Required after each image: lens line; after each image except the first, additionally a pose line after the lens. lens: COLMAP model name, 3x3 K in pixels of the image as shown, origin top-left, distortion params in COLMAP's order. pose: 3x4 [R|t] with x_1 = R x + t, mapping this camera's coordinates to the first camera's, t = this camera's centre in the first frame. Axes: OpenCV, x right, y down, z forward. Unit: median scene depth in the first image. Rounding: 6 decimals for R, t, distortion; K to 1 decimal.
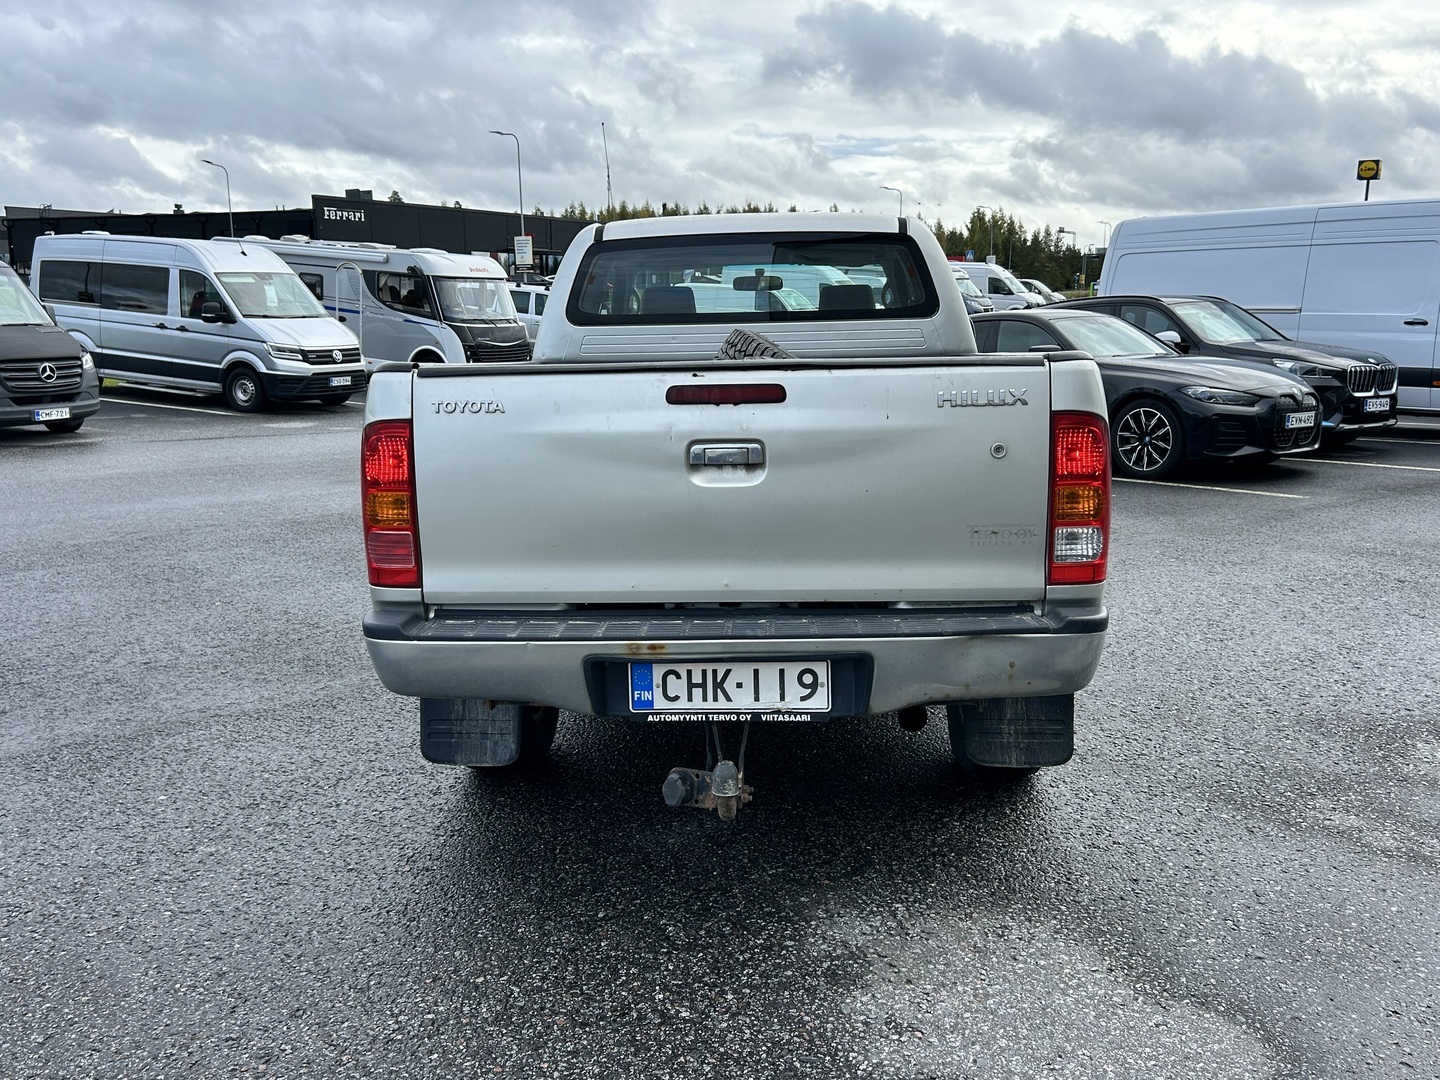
lens RADIAL K [[1289.6, 0, 720.1], [0, 1289.6, 506.4], [0, 0, 1]] dist [0.004208, -0.002283]
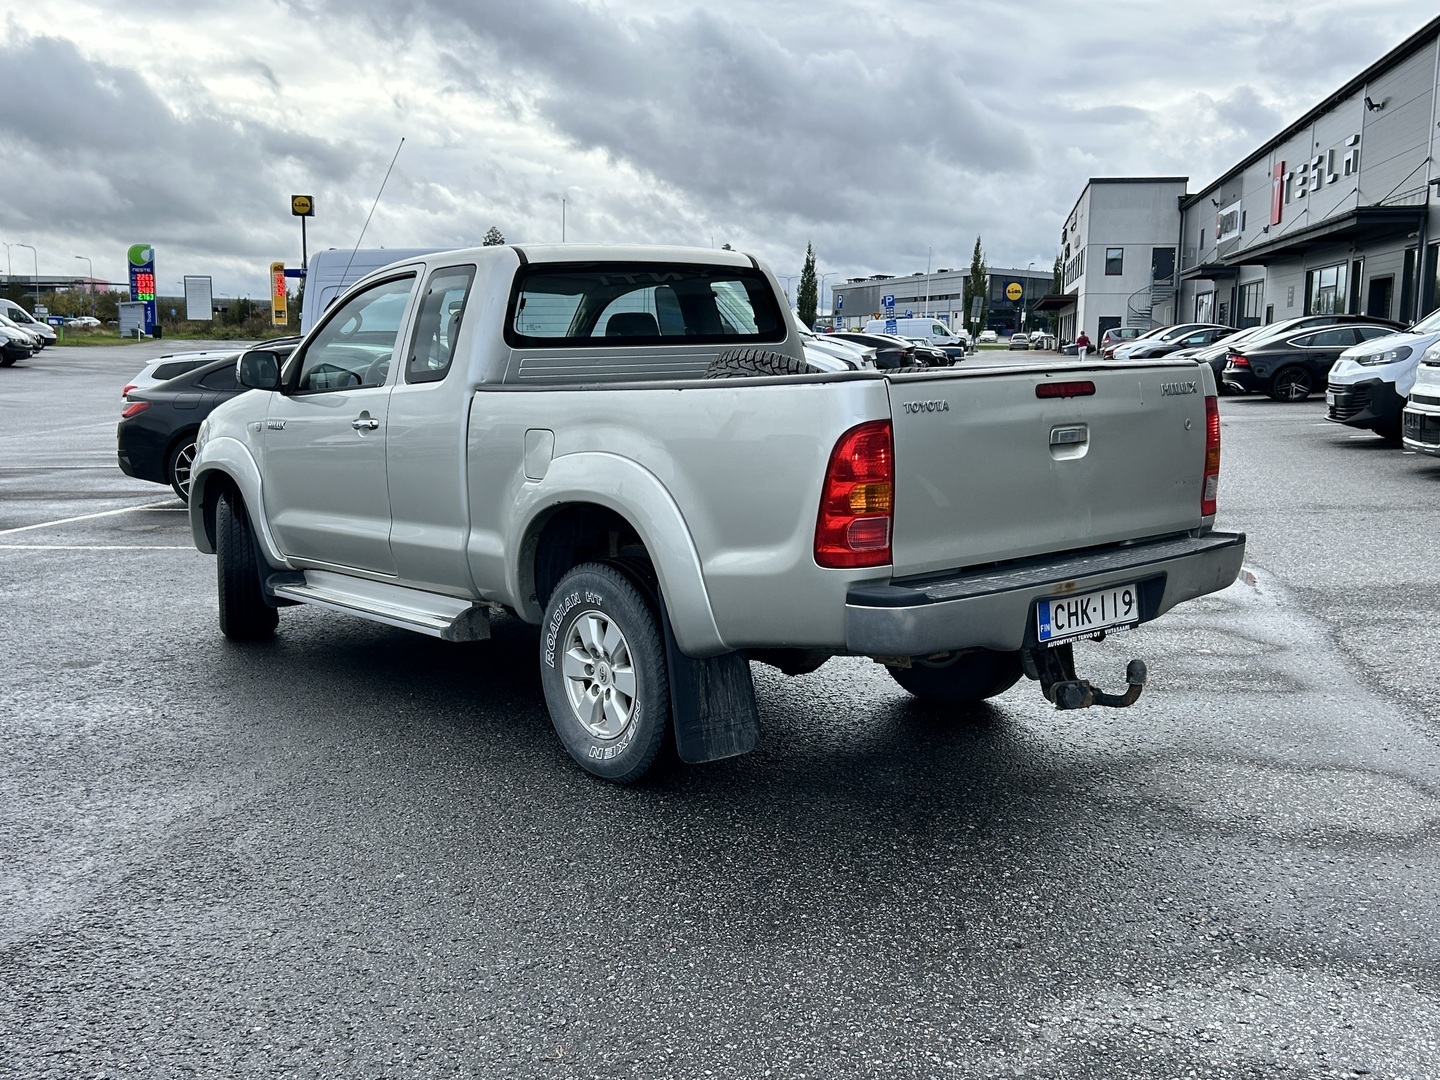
lens RADIAL K [[1443.4, 0, 720.0], [0, 1443.4, 540.0], [0, 0, 1]] dist [0.013615, 0.007244]
pose [[0.738738, -0.084155, 0.668718, -1.242424], [0.100847, 0.994806, 0.013786, 0.008957], [-0.666406, 0.057253, 0.743388, 0.153480]]
